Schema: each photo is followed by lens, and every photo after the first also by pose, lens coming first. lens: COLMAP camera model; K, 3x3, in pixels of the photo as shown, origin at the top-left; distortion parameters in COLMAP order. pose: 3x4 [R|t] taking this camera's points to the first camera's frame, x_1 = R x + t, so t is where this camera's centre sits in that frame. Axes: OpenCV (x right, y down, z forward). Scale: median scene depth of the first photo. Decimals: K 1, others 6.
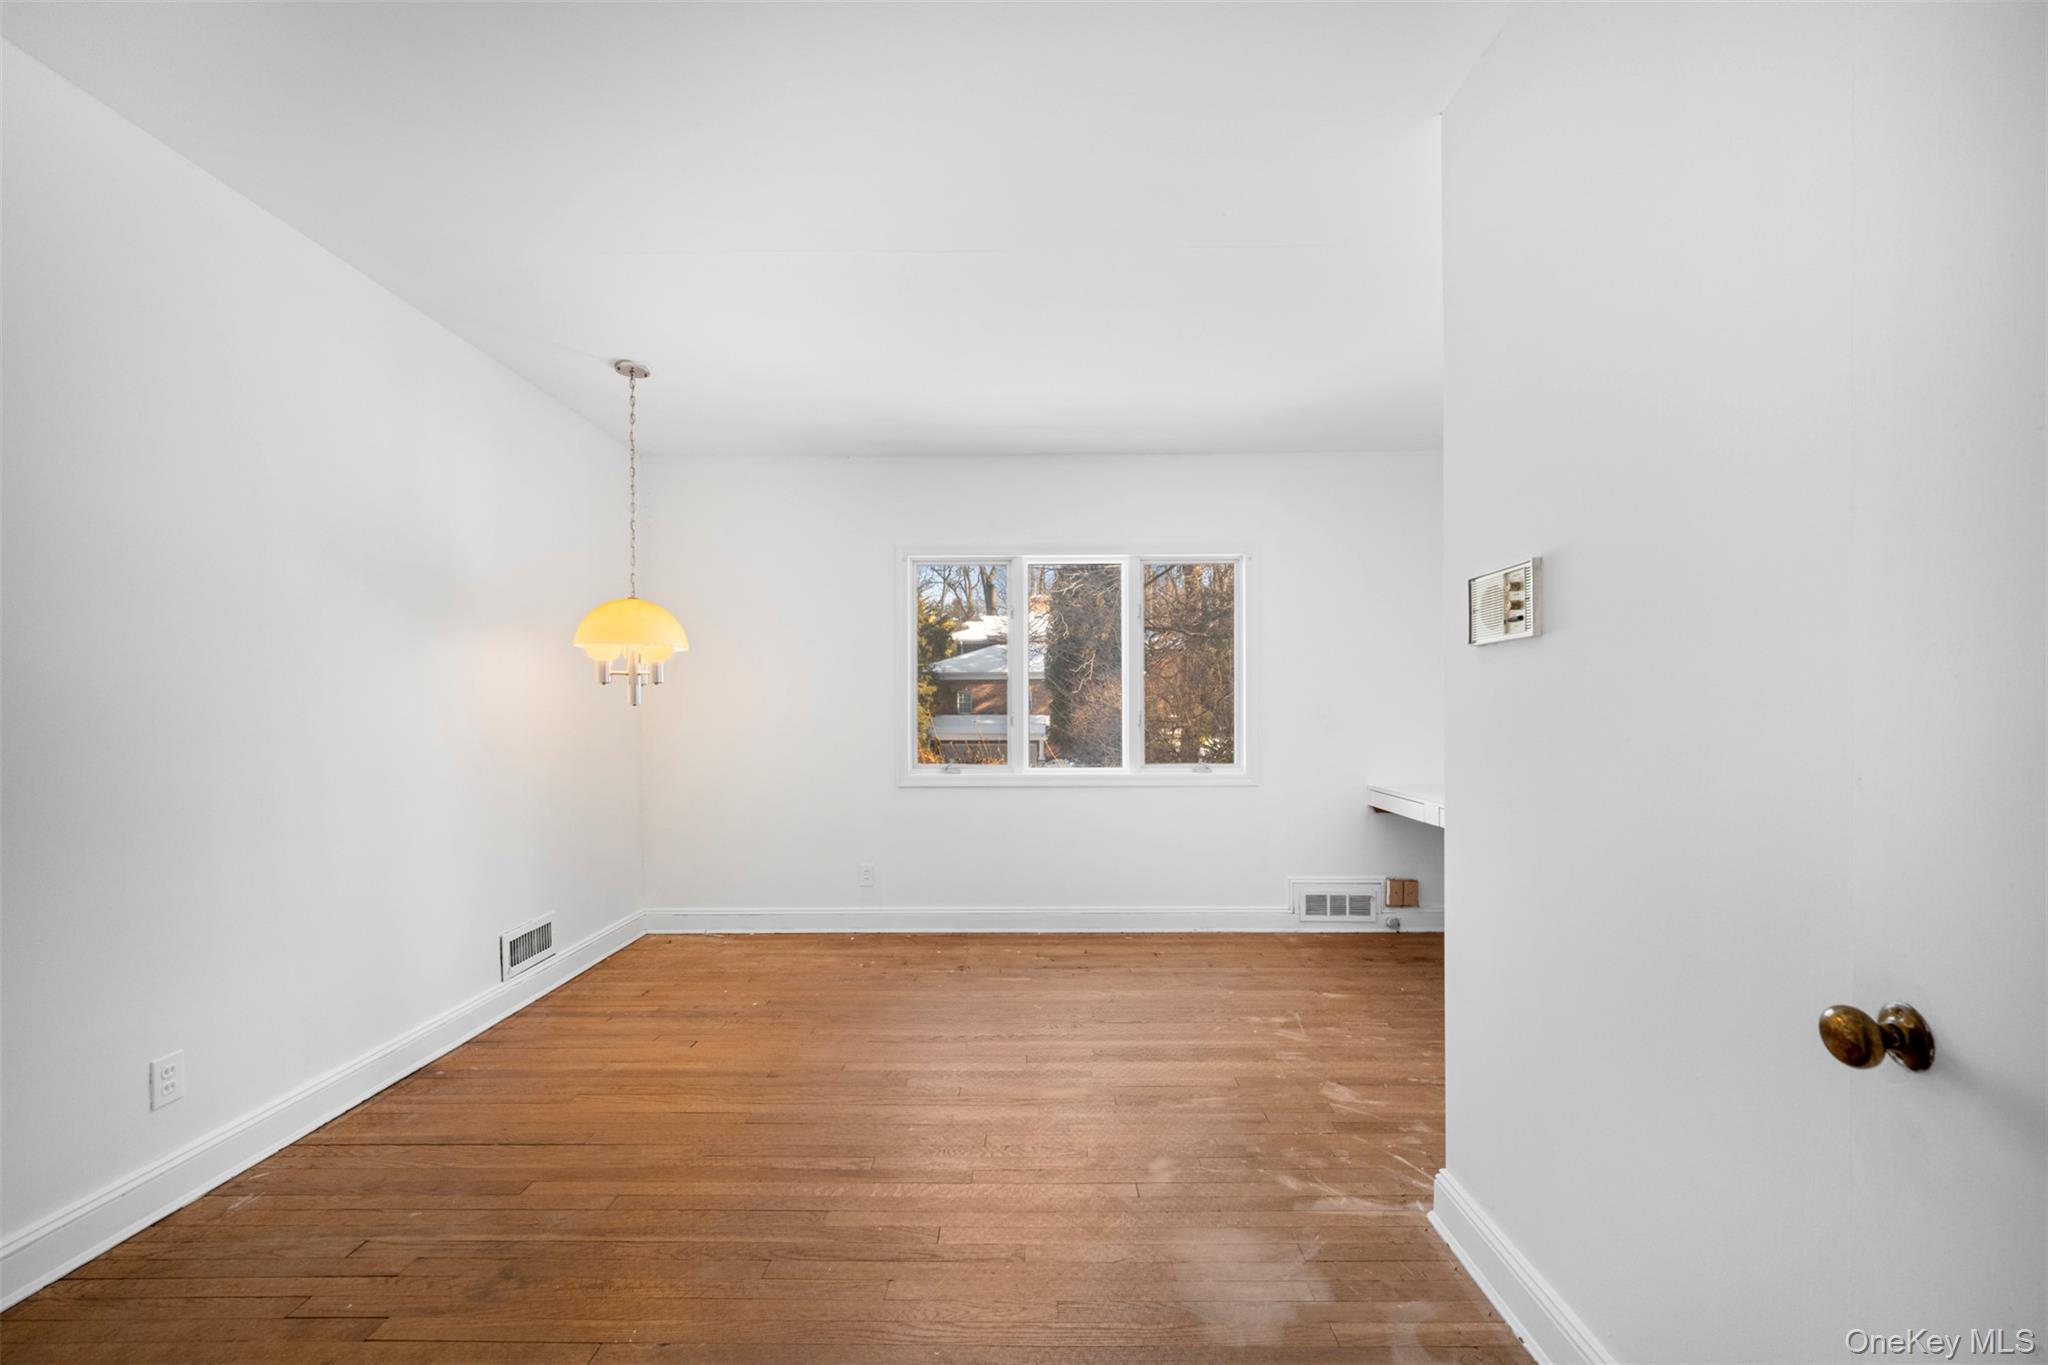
lens RADIAL K [[832.5, 0, 1026.4], [0, 832.5, 680.6], [0, 0, 1]] dist [-0.000757, 0.000068]
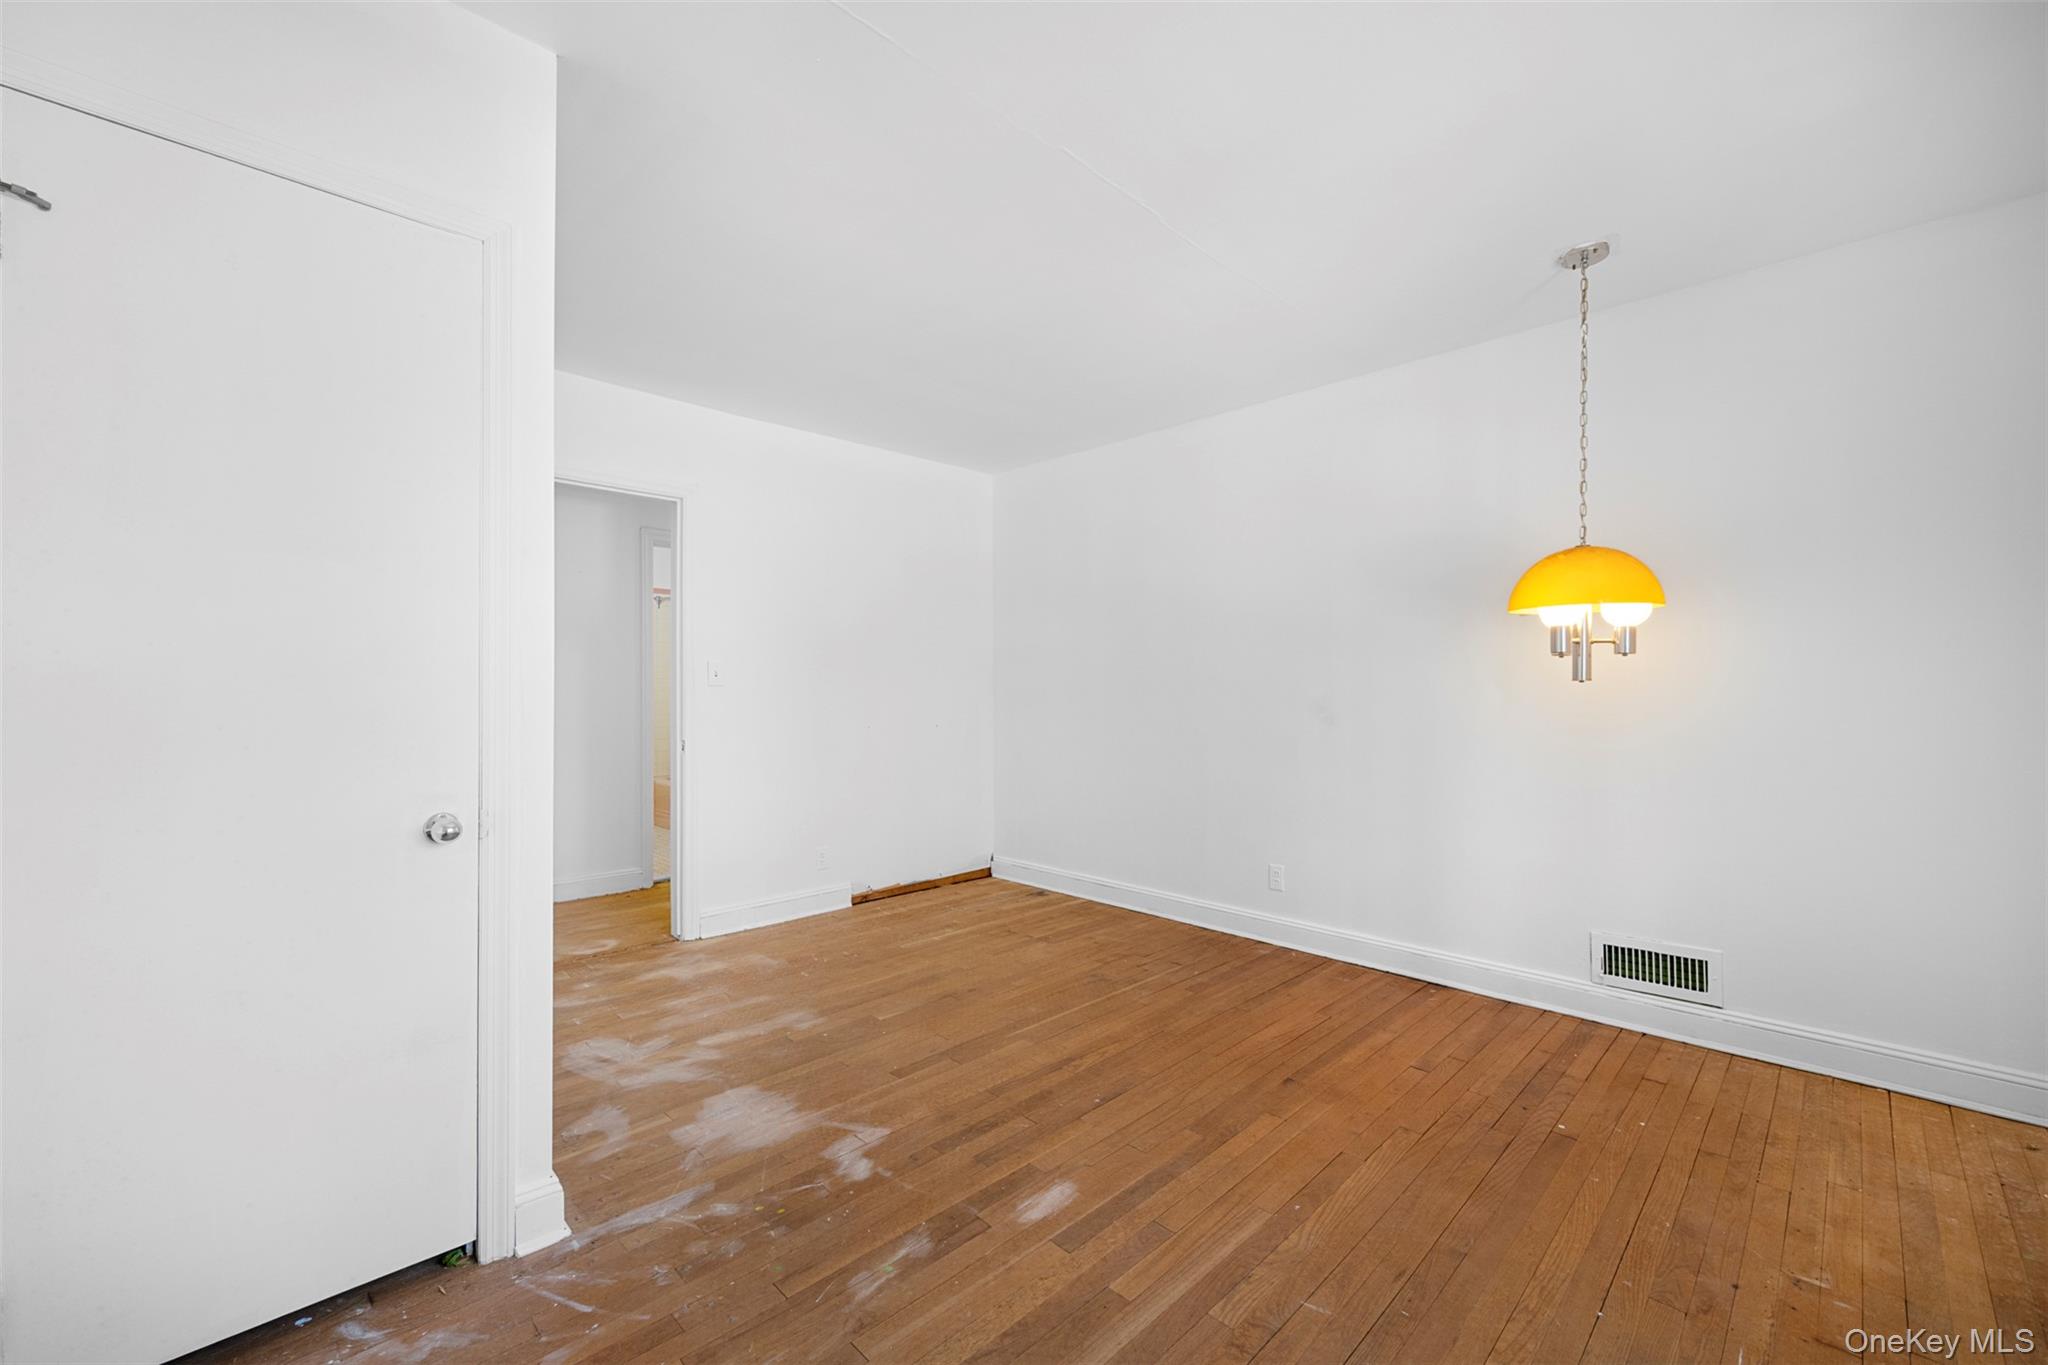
lens RADIAL K [[832.5, 0, 1026.4], [0, 832.5, 680.6], [0, 0, 1]] dist [-0.000757, 0.000068]
pose [[-0.708413, -0.005367, -0.705778, 0.558765], [0.024890, 0.999159, -0.032581, 0.050491], [0.705359, -0.040647, -0.707684, 1.460872]]
